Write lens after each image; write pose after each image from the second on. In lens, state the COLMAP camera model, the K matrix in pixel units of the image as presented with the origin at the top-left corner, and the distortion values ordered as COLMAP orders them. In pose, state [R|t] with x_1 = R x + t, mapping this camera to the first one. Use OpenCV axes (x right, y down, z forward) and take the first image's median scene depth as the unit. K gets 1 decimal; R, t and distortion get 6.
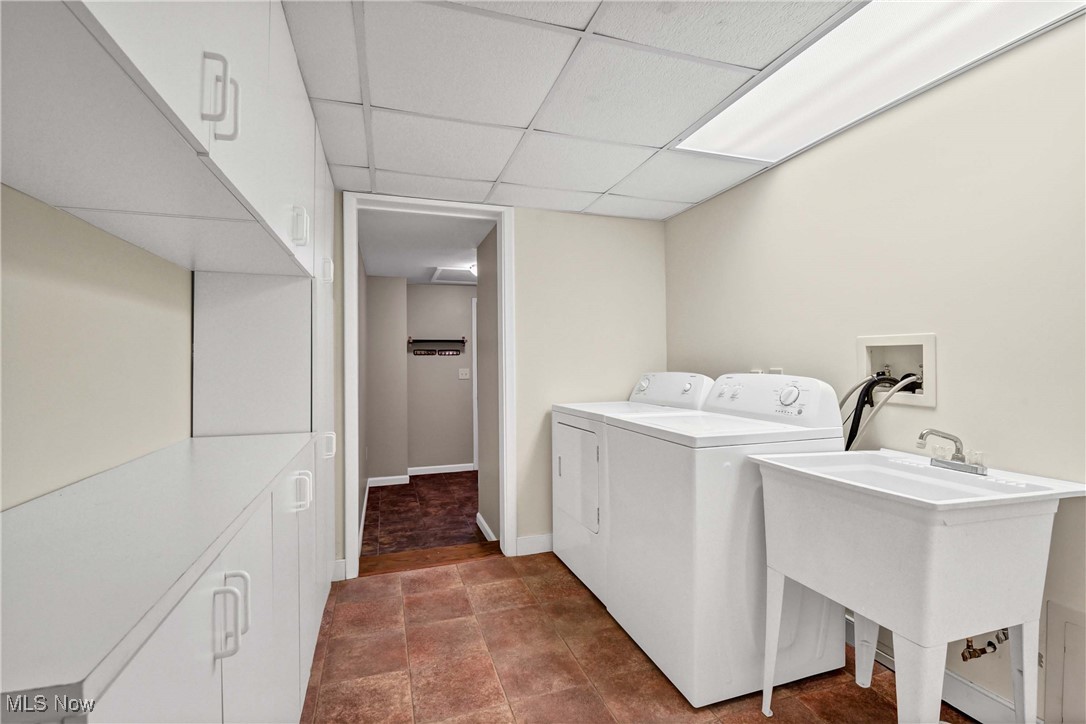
lens RADIAL K [[489.9, 0, 535.4], [0, 489.9, 363.5], [0, 0, 1]] dist [-0.007546, -0.006655]
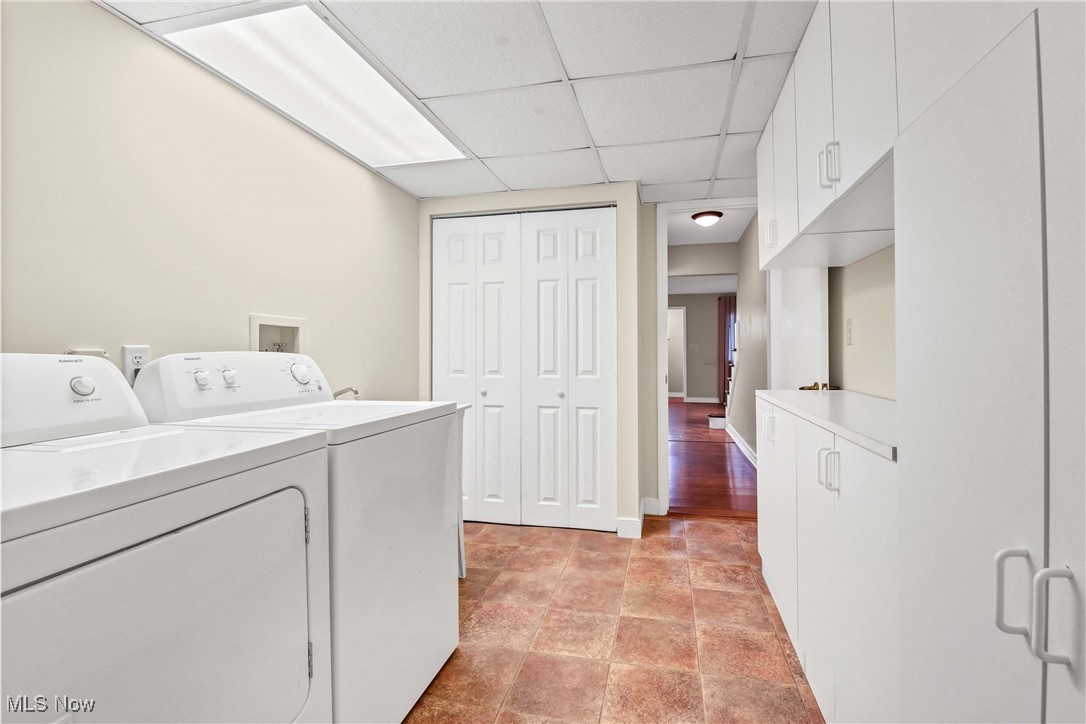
lens RADIAL K [[489.9, 0, 537.1], [0, 489.9, 357.0], [0, 0, 1]] dist [-0.007546, -0.006655]
pose [[-0.847559, 0.005123, 0.530676, -0.525235], [0.010910, 0.999910, 0.007772, 0.013582], [-0.530589, 0.012377, -0.847539, 2.006938]]
